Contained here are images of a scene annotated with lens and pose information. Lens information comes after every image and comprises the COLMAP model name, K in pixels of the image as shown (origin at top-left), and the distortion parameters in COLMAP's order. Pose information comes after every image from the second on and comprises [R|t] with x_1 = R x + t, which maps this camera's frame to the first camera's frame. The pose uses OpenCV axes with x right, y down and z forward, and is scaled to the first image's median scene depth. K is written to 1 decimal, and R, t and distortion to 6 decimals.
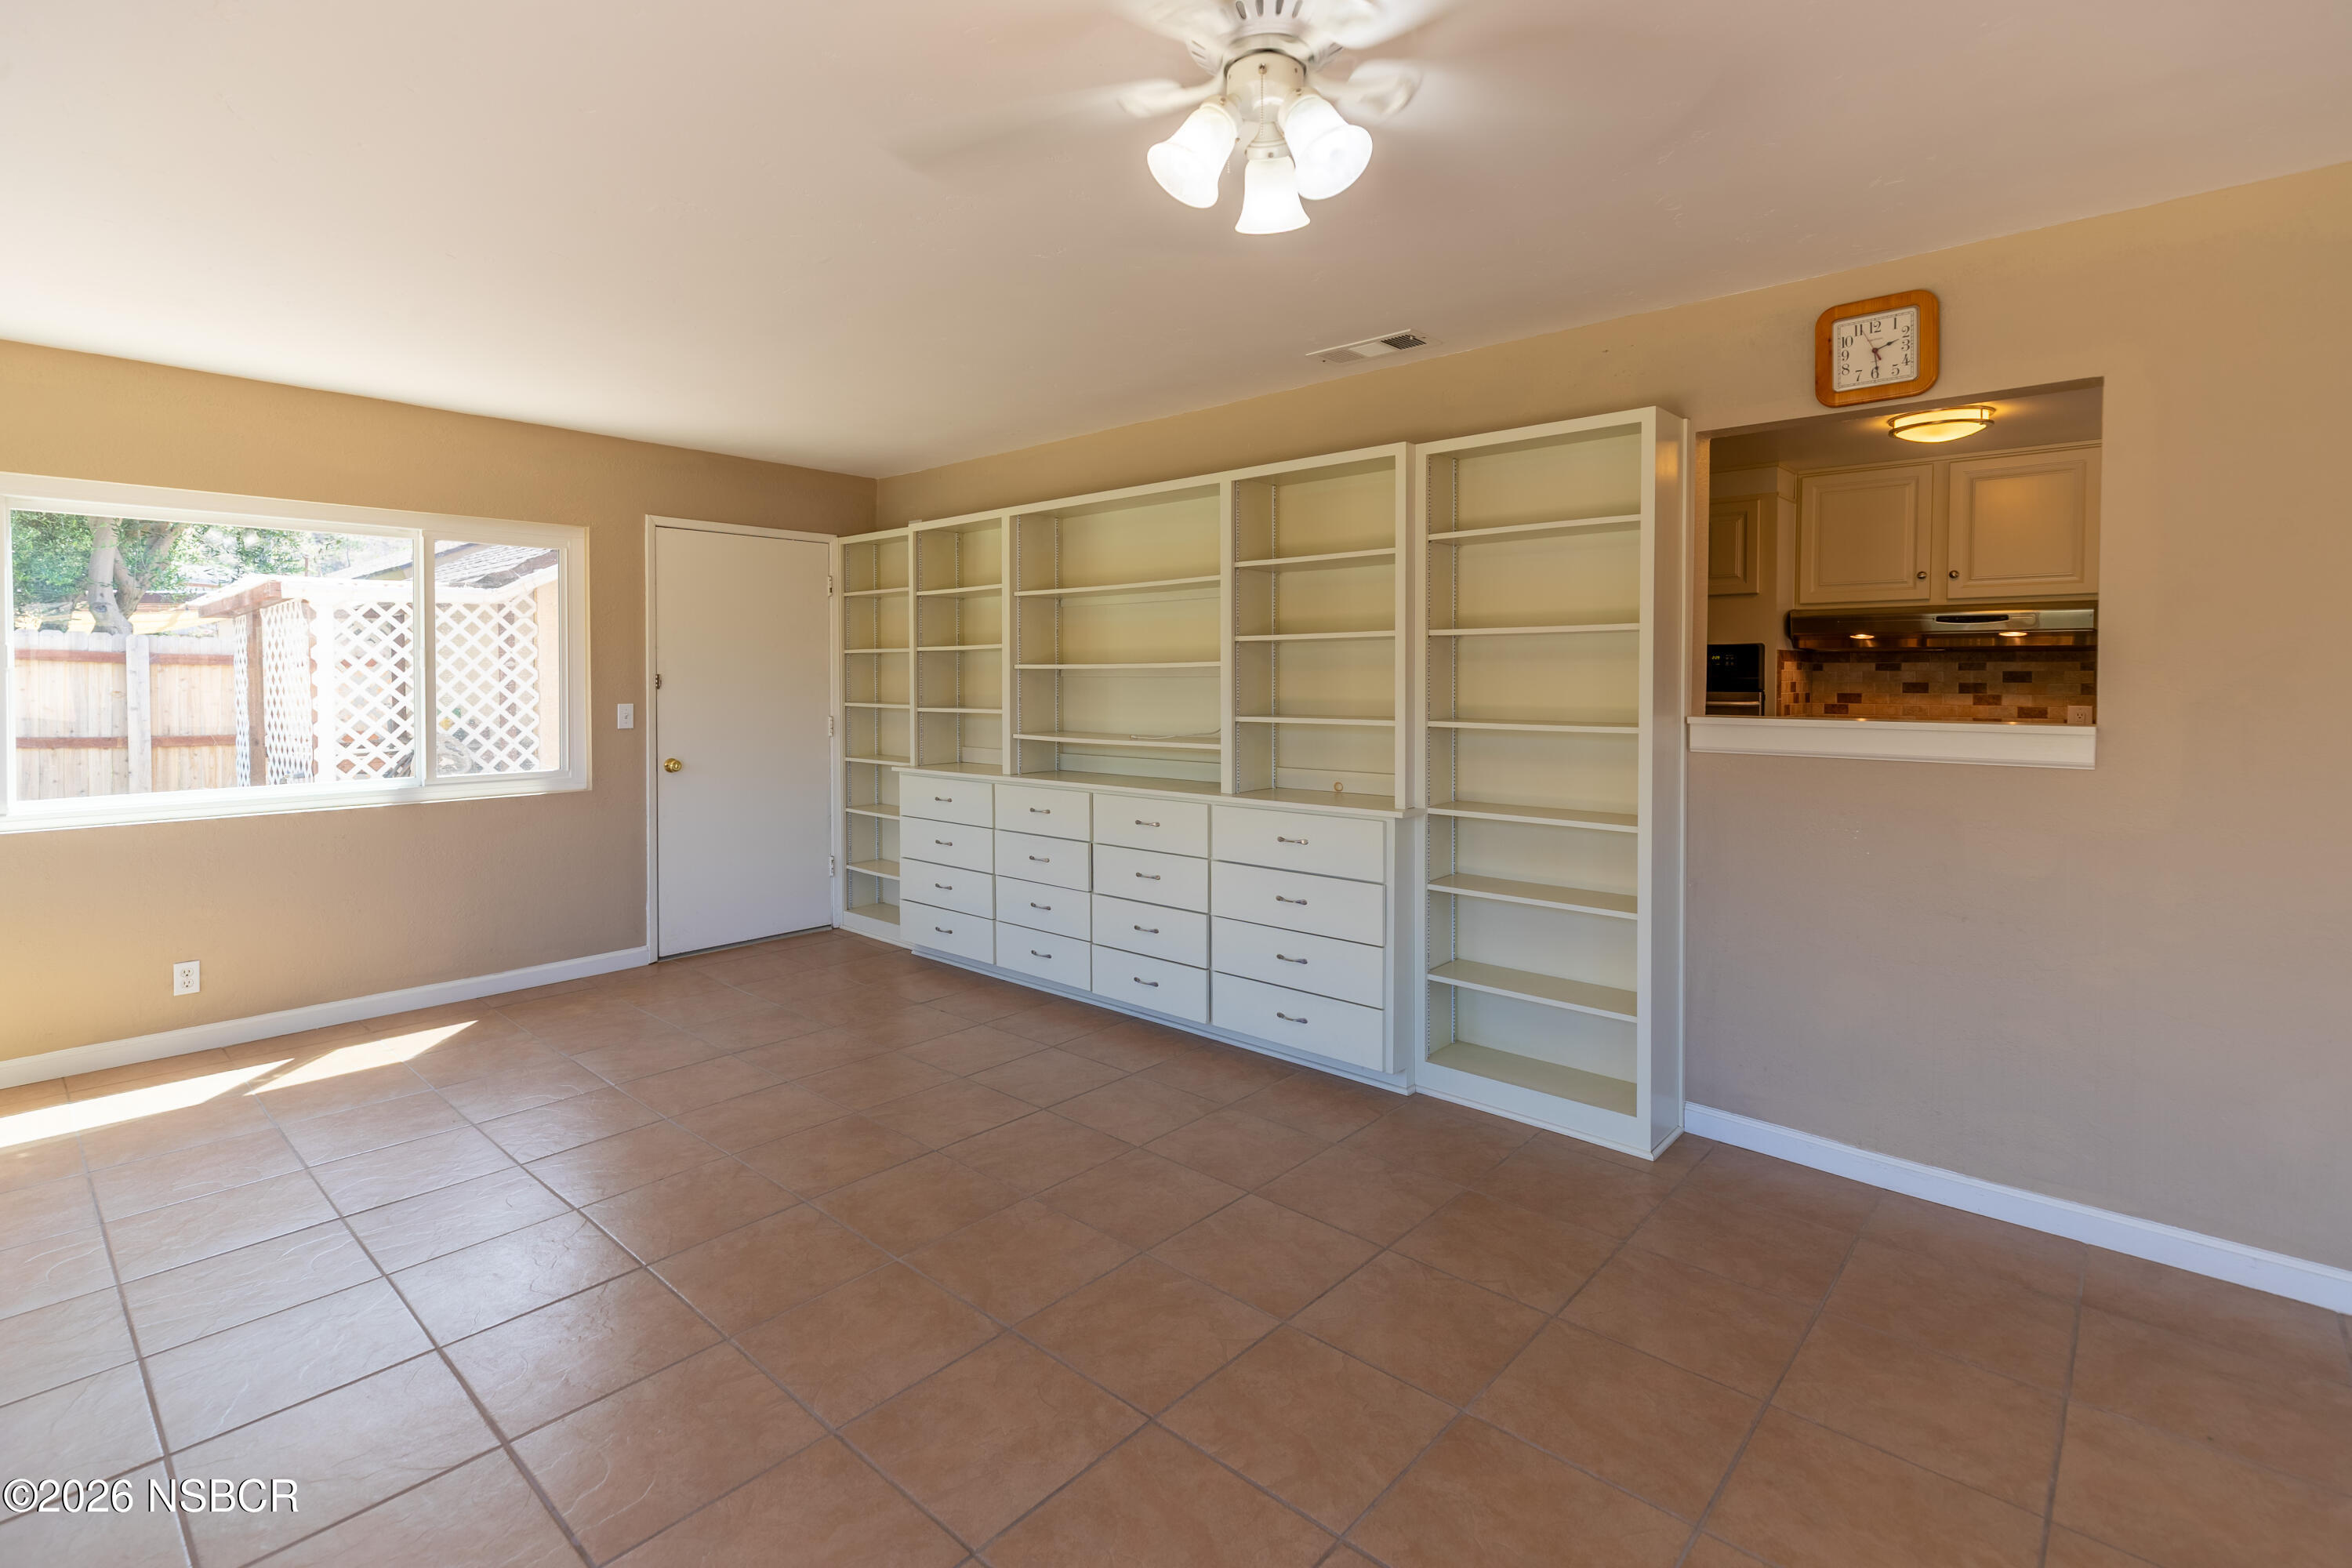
lens RADIAL K [[1109.6, 0, 1141.6], [0, 1109.6, 689.5], [0, 0, 1]] dist [0.002218, 0.000236]
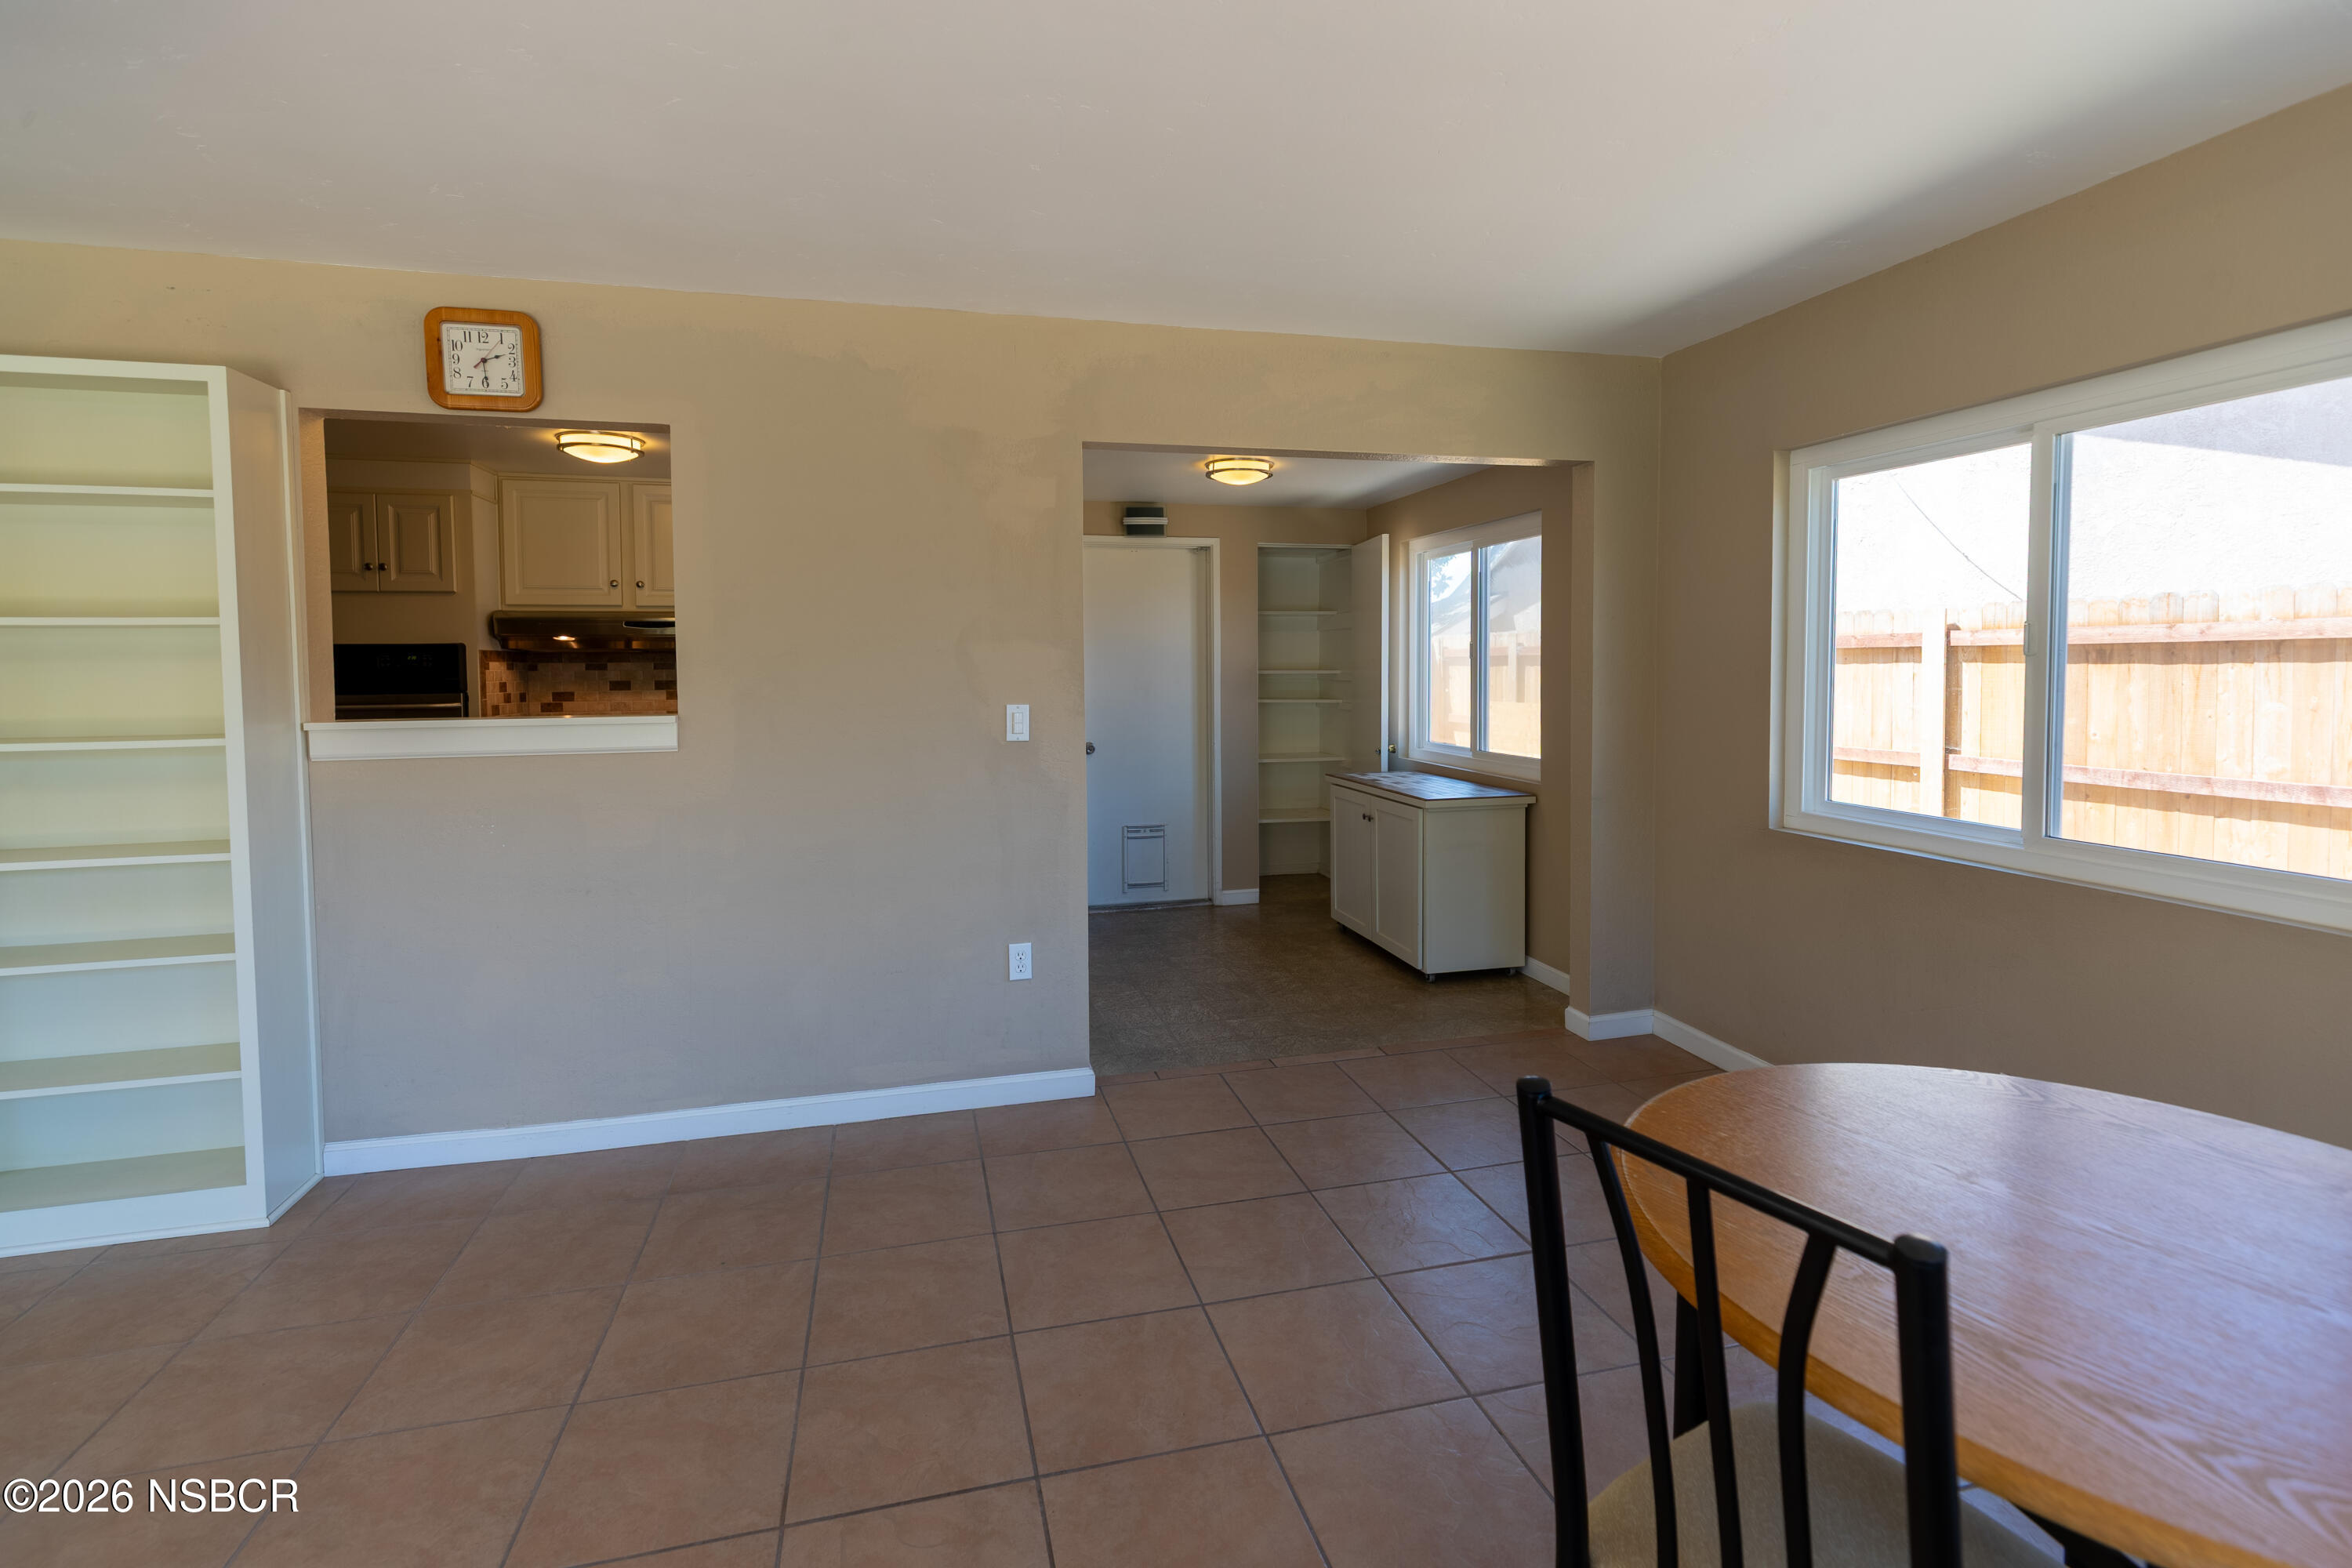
lens RADIAL K [[1088.2, 0, 1188.2], [0, 1088.2, 707.4], [0, 0, 1]] dist [0.003343, 0.000587]
pose [[0.532512, -0.035949, 0.845659, 0.125289], [0.021952, 0.999348, 0.028659, 0.002206], [-0.846138, 0.003303, 0.532954, -0.083045]]
